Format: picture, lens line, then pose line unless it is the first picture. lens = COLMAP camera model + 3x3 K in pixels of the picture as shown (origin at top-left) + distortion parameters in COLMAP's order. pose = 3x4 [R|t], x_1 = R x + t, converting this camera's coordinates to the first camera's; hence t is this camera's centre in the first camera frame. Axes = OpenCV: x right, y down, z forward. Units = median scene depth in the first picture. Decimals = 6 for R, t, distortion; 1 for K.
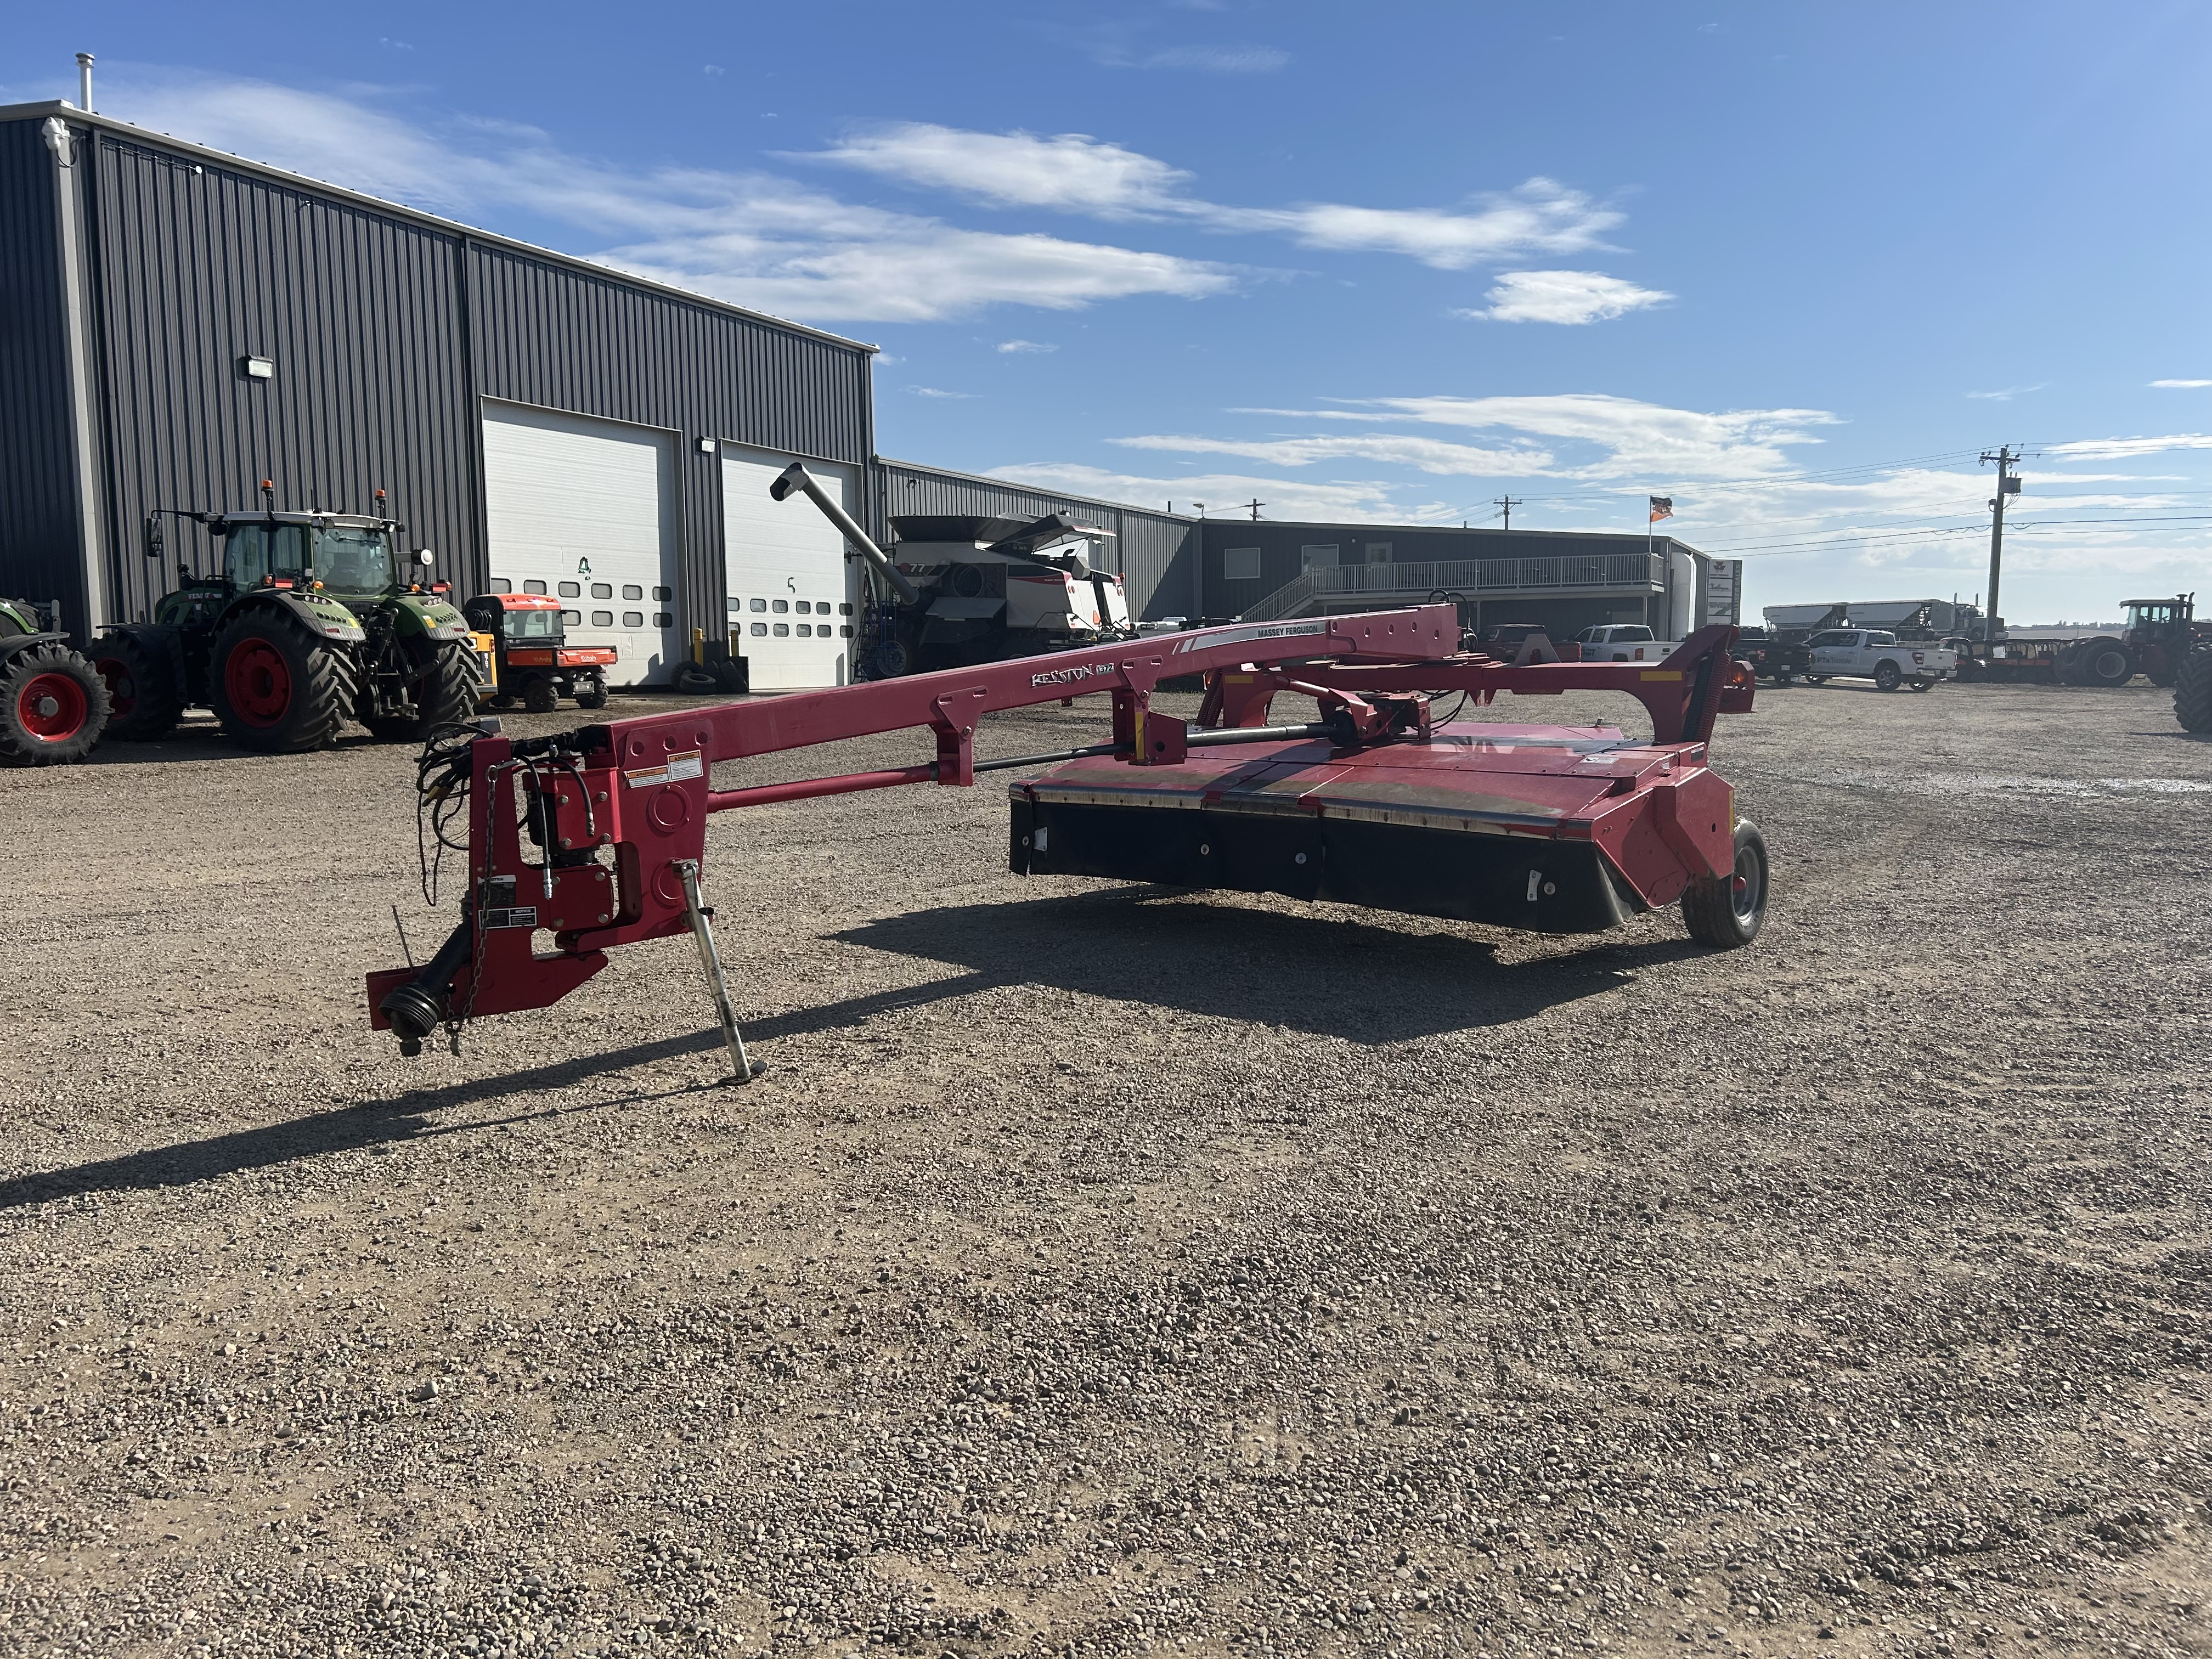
lens RADIAL K [[1680.0, 0, 1104.8], [0, 1680.0, 830.9], [0, 0, 1]] dist [0.014473, -0.011922]
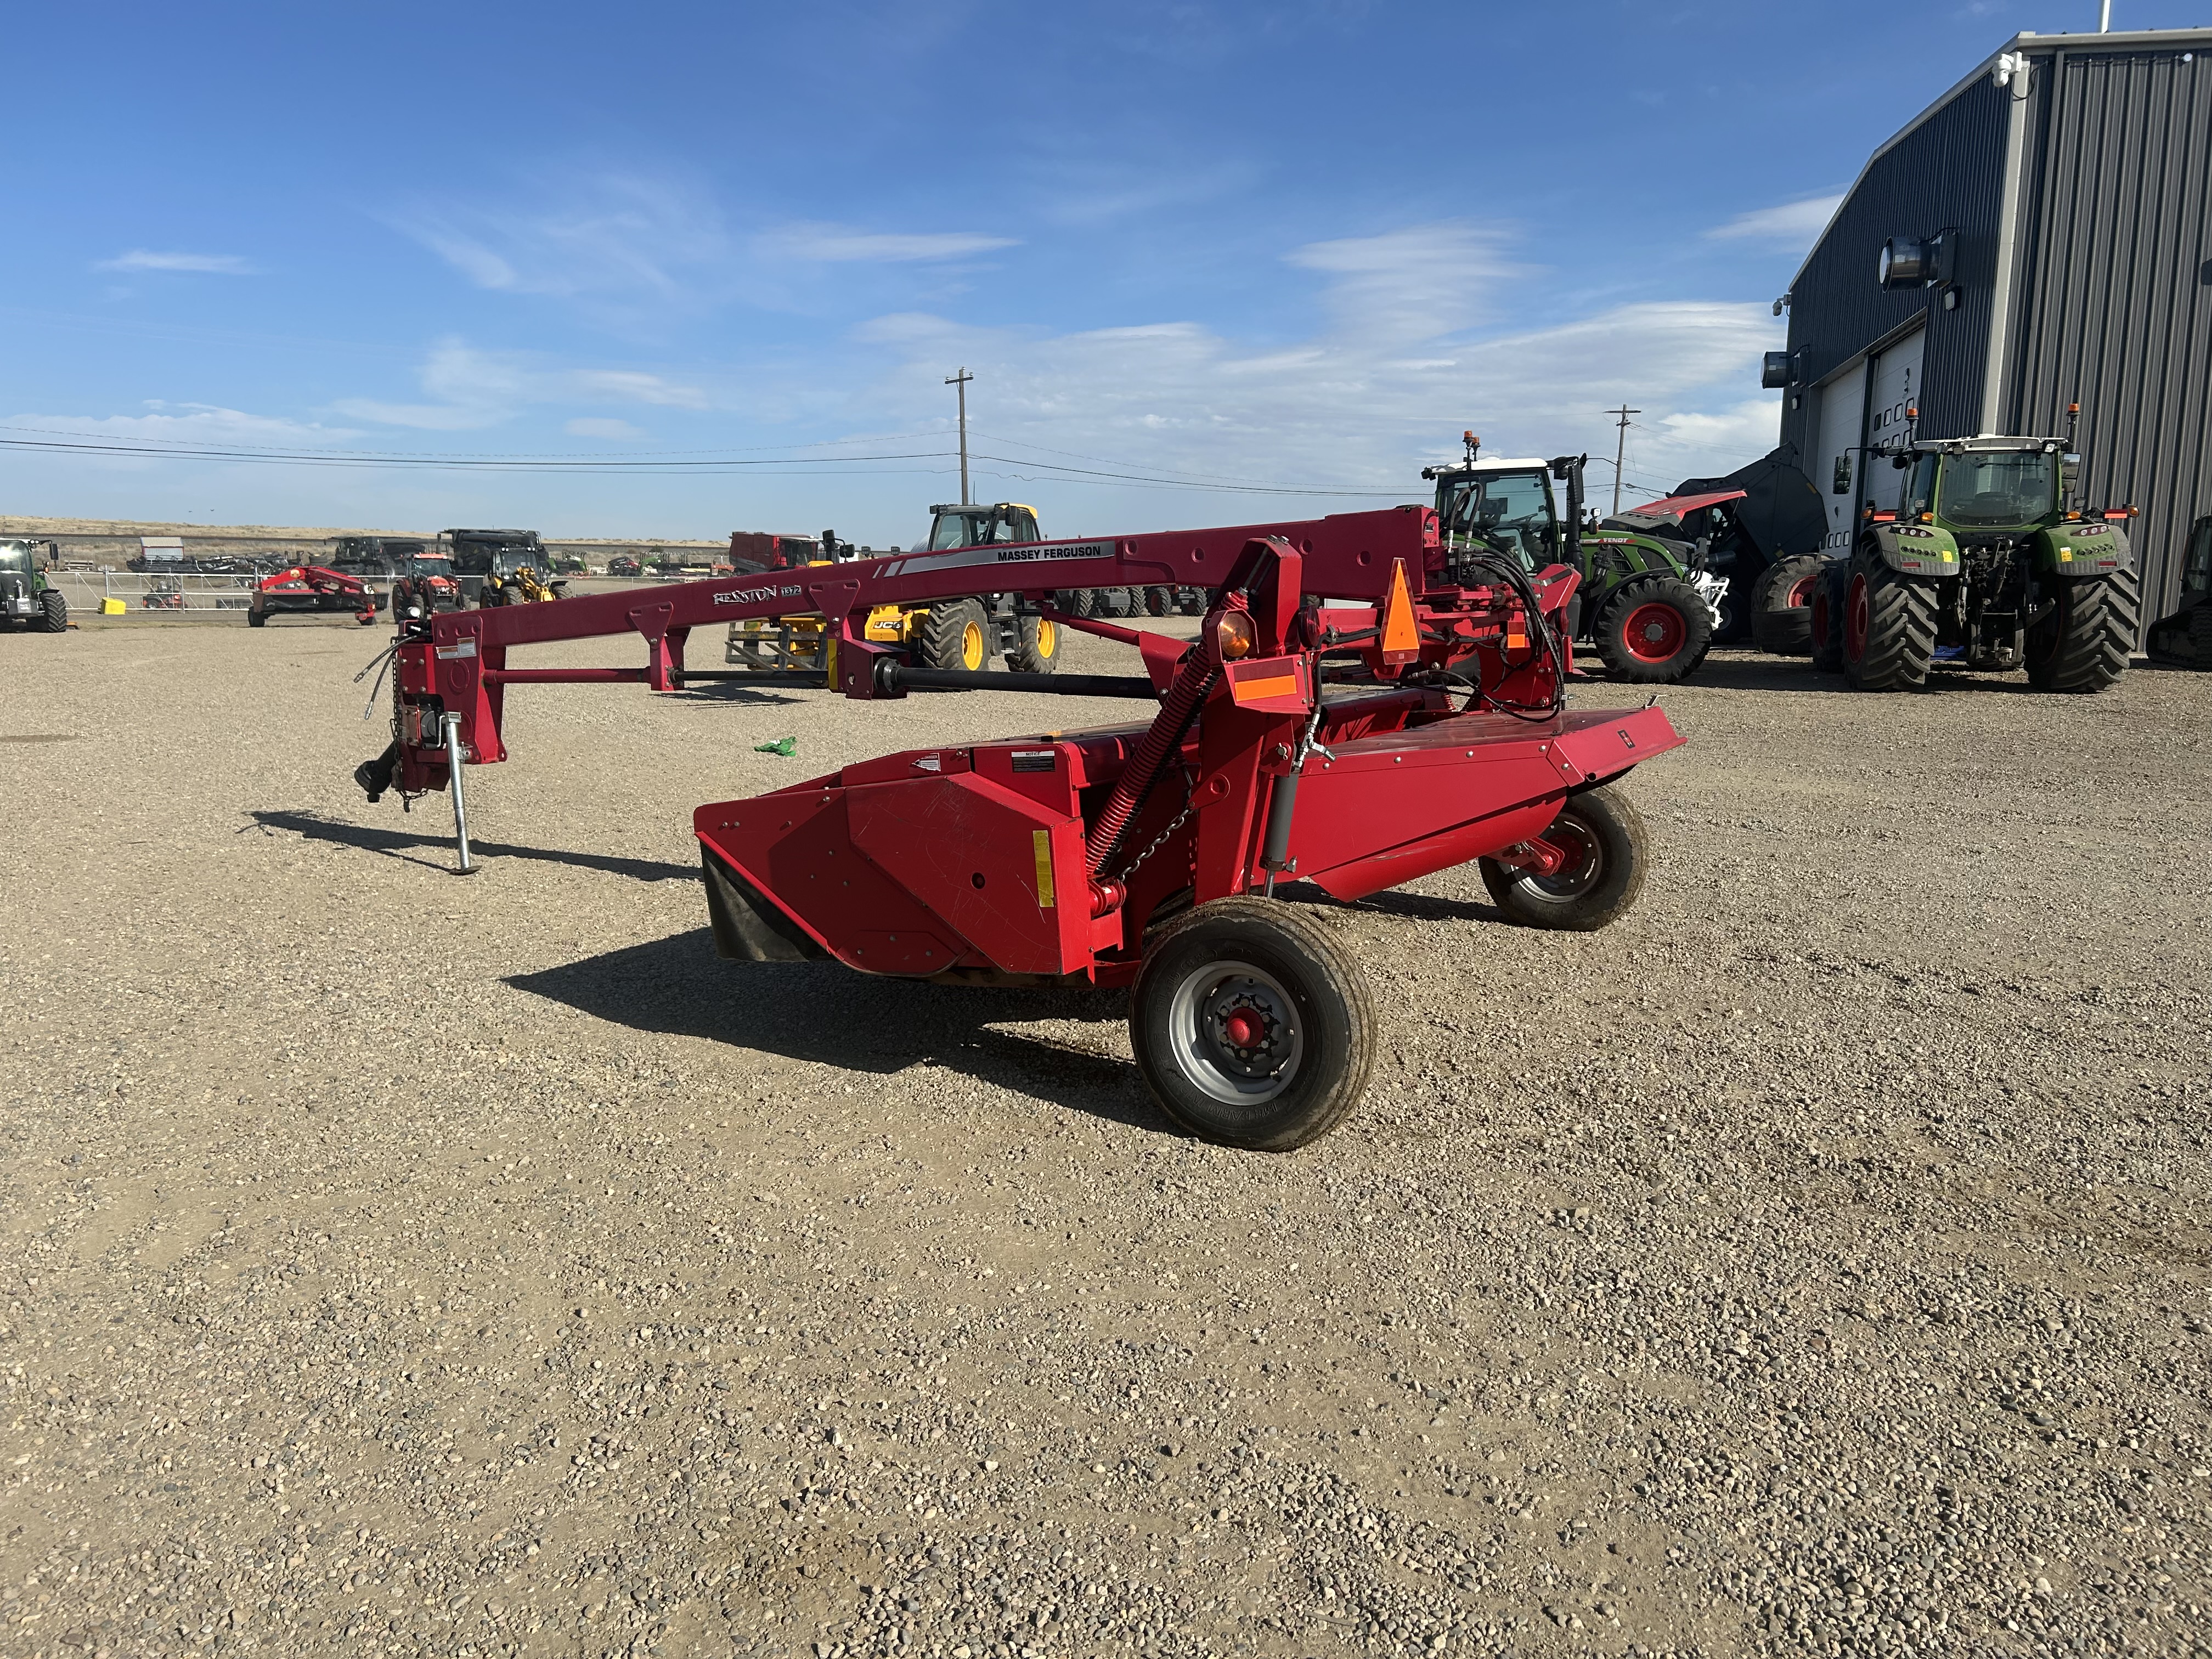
lens RADIAL K [[1680.0, 0, 1102.8], [0, 1680.0, 833.8], [0, 0, 1]] dist [0.014473, -0.011922]
pose [[0.223565, 0.153164, -0.962580, 0.376792], [-0.118522, 0.984519, 0.129128, -0.038813], [0.967456, 0.085218, 0.238257, 0.351477]]
